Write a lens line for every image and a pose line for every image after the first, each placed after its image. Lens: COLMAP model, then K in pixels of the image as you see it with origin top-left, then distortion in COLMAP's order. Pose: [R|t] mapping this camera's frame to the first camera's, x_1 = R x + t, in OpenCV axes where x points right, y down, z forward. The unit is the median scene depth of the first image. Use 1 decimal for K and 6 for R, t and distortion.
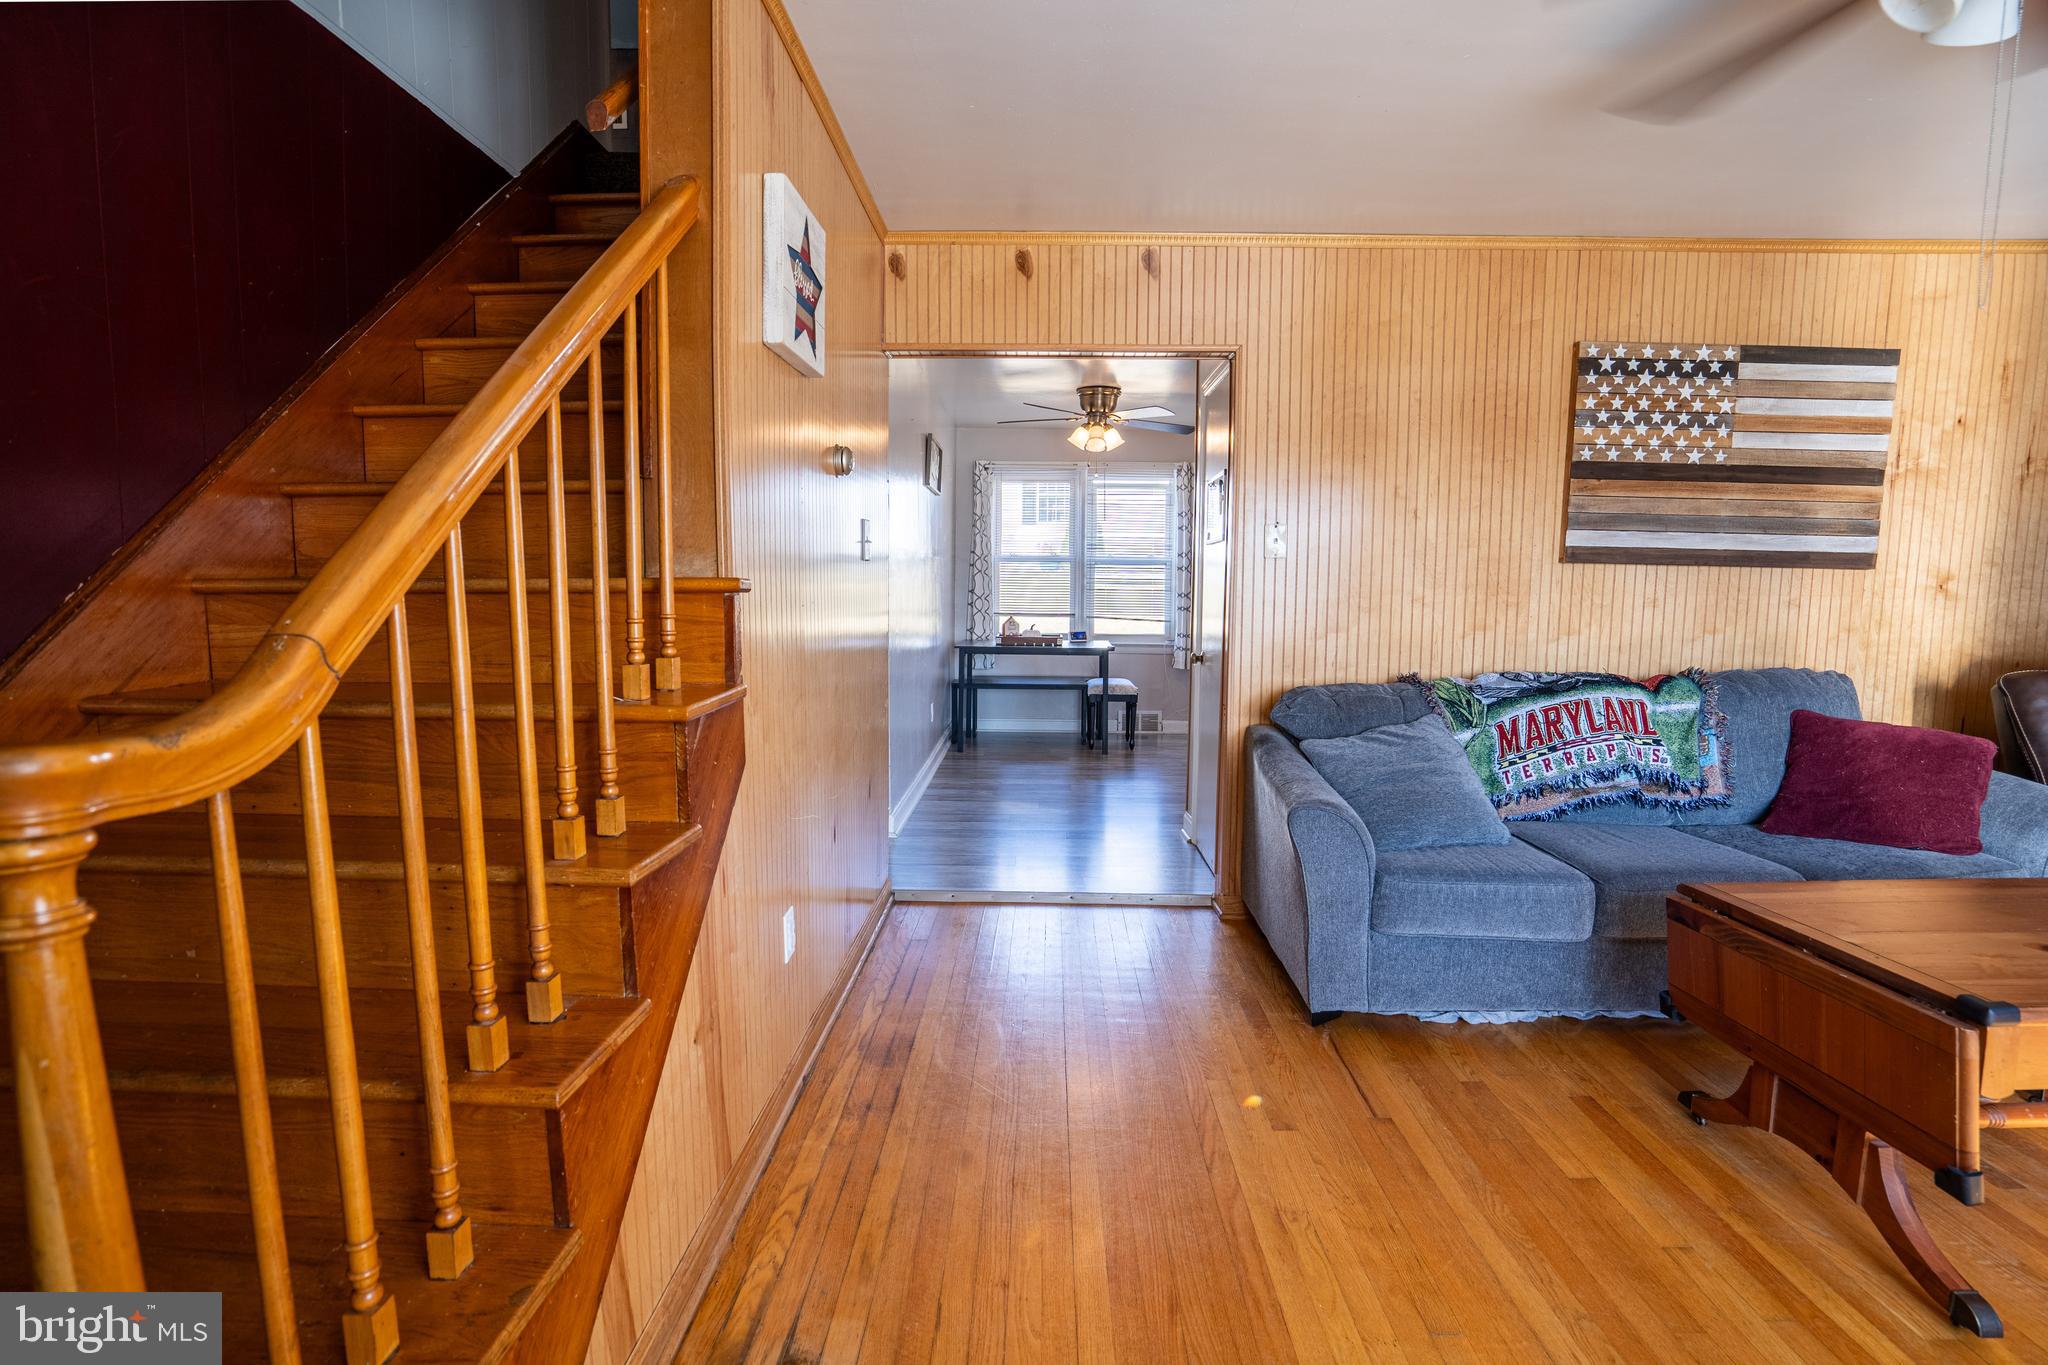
lens RADIAL K [[971.4, 0, 988.9], [0, 971.4, 693.9], [0, 0, 1]] dist [-0.051634, 0.017216]
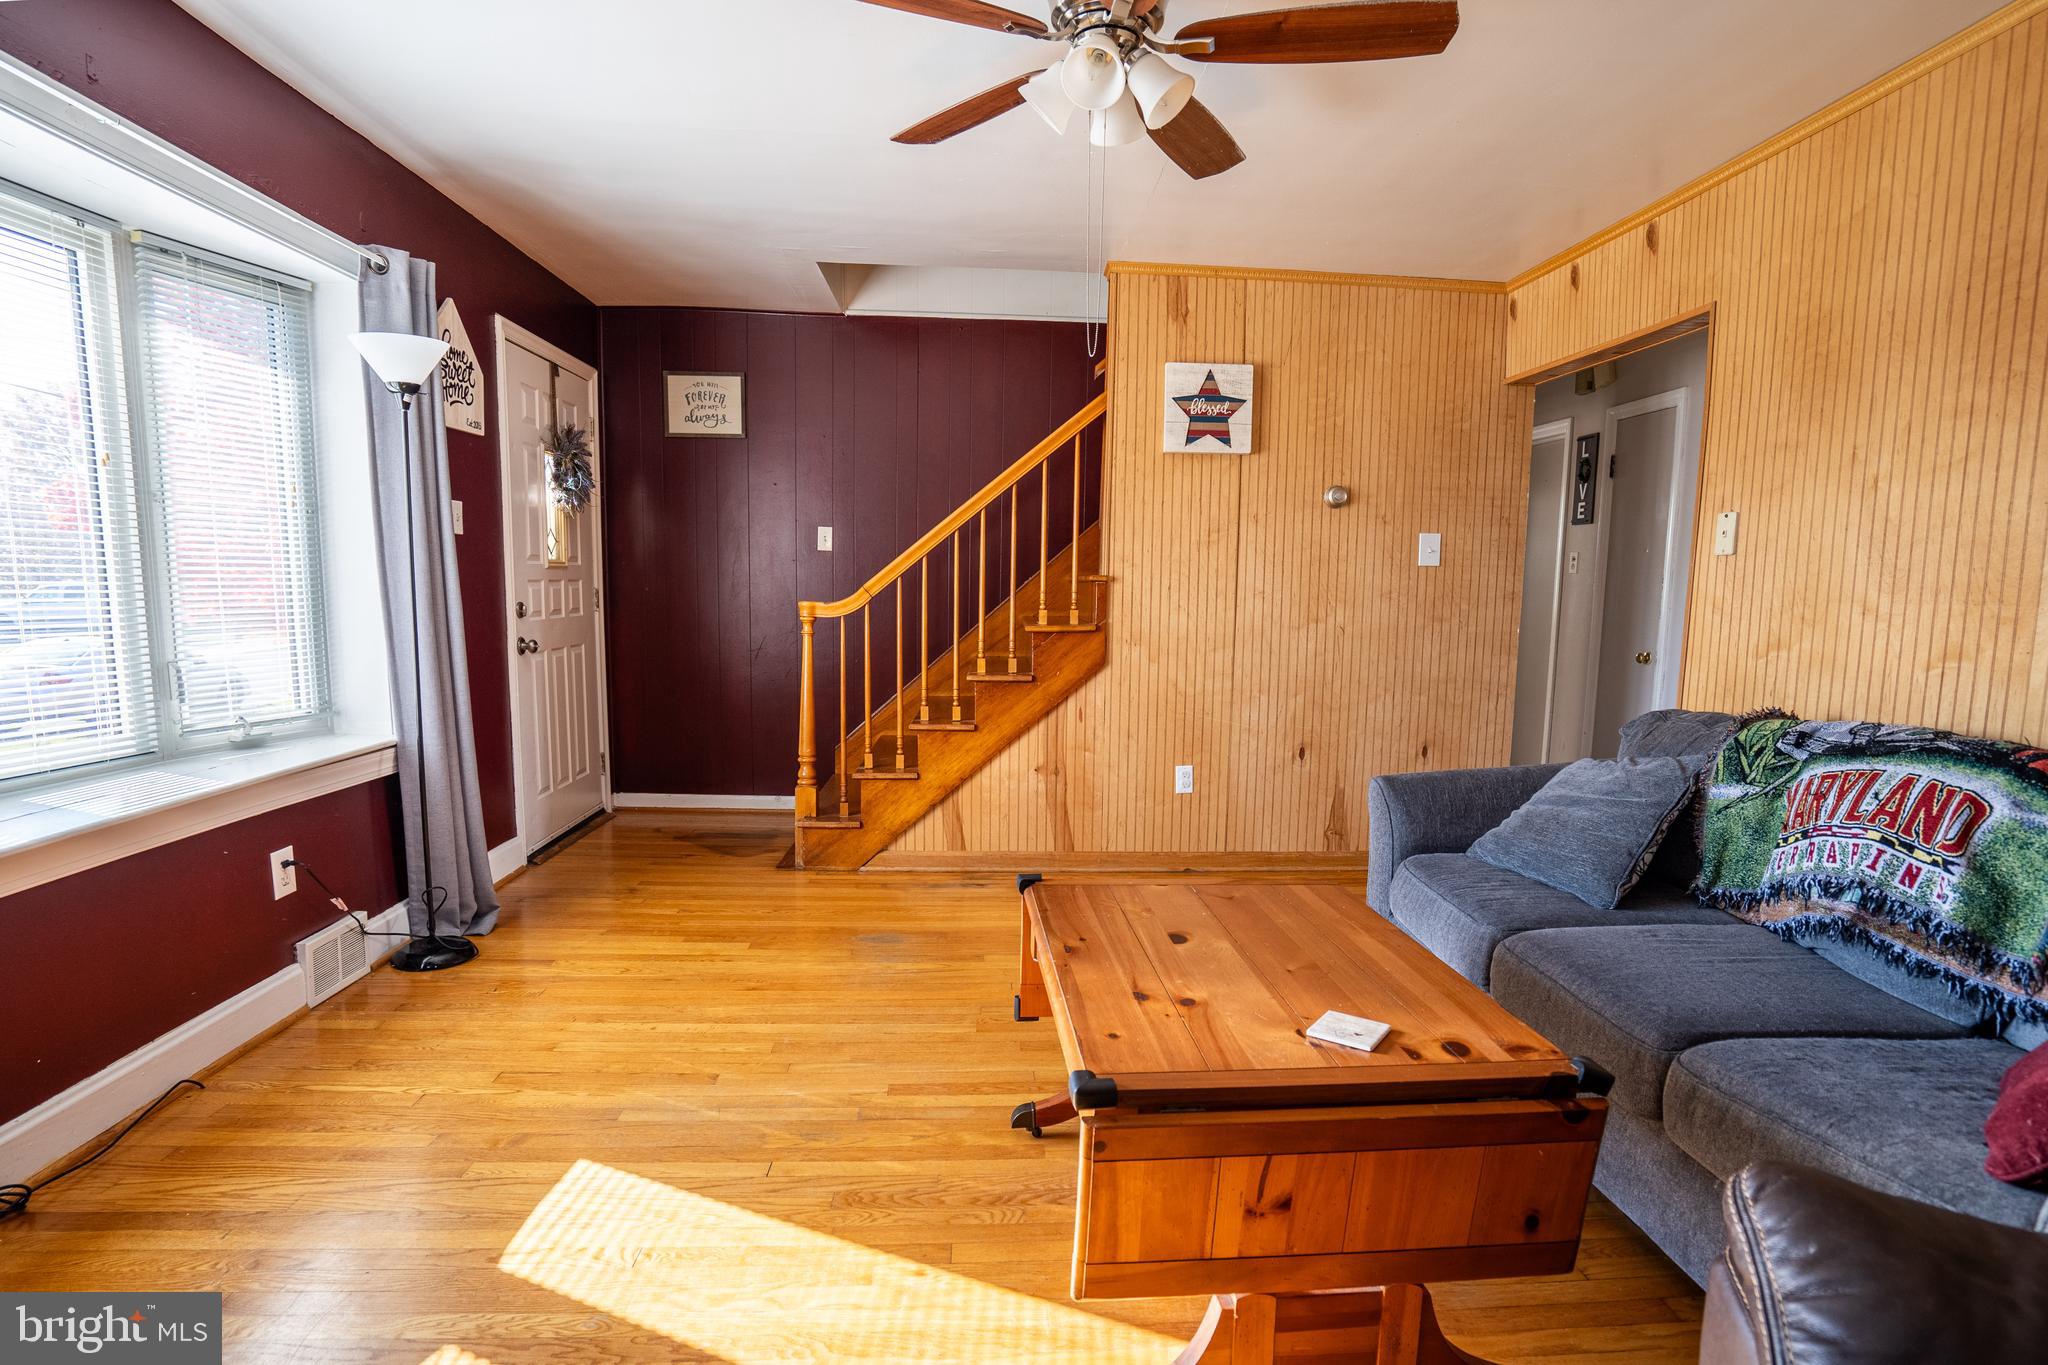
lens RADIAL K [[971.4, 0, 1021.9], [0, 971.4, 710.2], [0, 0, 1]] dist [-0.051634, 0.017216]
pose [[0.095063, 0.128617, -0.987128, 1.113725], [-0.122066, 0.985641, 0.116668, -0.034842], [0.987959, 0.109404, 0.109398, 0.367861]]
